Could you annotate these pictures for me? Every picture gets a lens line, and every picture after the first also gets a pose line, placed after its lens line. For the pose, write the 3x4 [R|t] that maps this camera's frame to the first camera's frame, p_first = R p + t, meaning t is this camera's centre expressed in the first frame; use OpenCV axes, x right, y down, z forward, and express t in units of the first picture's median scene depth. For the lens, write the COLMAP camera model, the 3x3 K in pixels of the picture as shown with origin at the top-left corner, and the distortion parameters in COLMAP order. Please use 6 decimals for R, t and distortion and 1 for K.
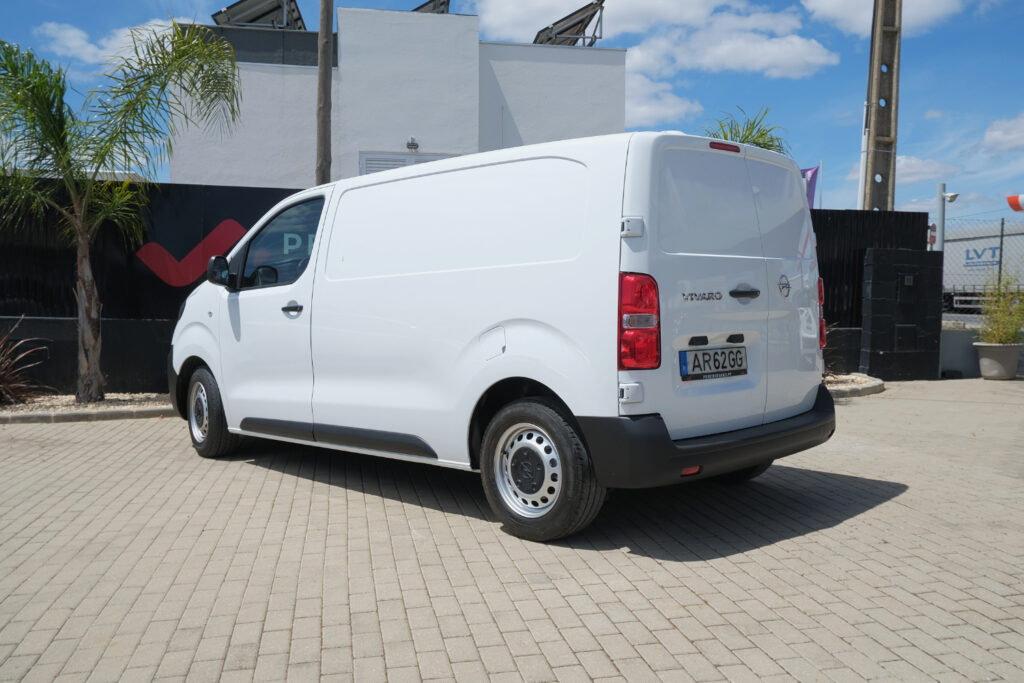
lens RADIAL K [[871.7, 0, 584.8], [0, 871.7, 322.0], [0, 0, 1]] dist [0.000649, -0.009427]
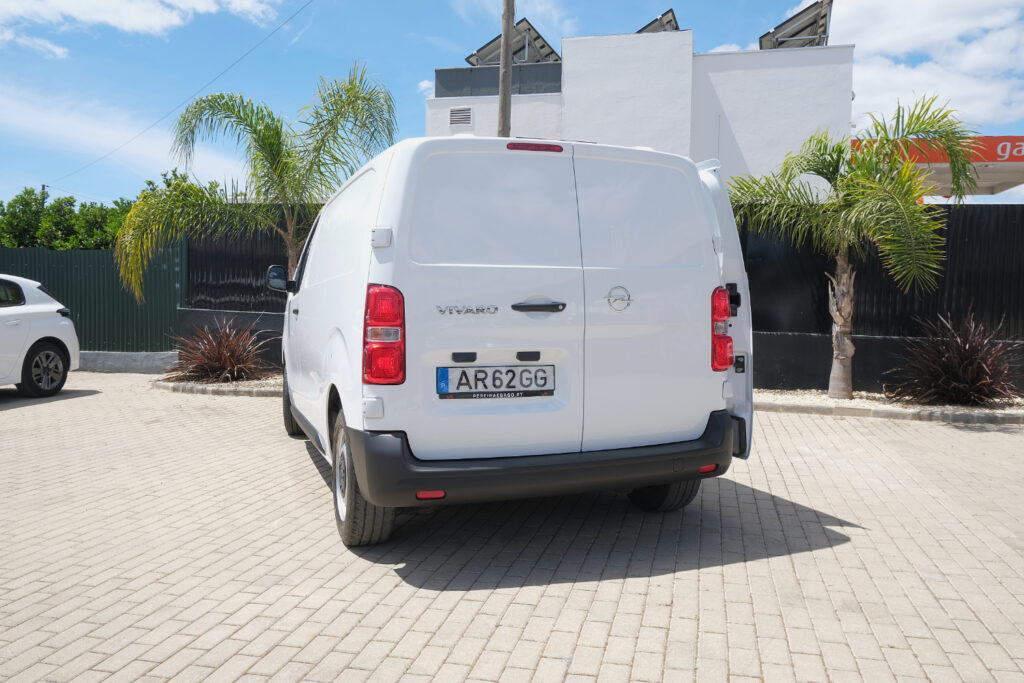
lens RADIAL K [[798.5, 0, 488.6], [0, 798.5, 337.3], [0, 0, 1]] dist [-0.005574, -0.019829]
pose [[0.903140, 0.031661, -0.428176, 0.525446], [-0.023131, 0.999417, 0.025112, -0.022114], [0.428722, -0.012775, 0.903346, 0.238400]]
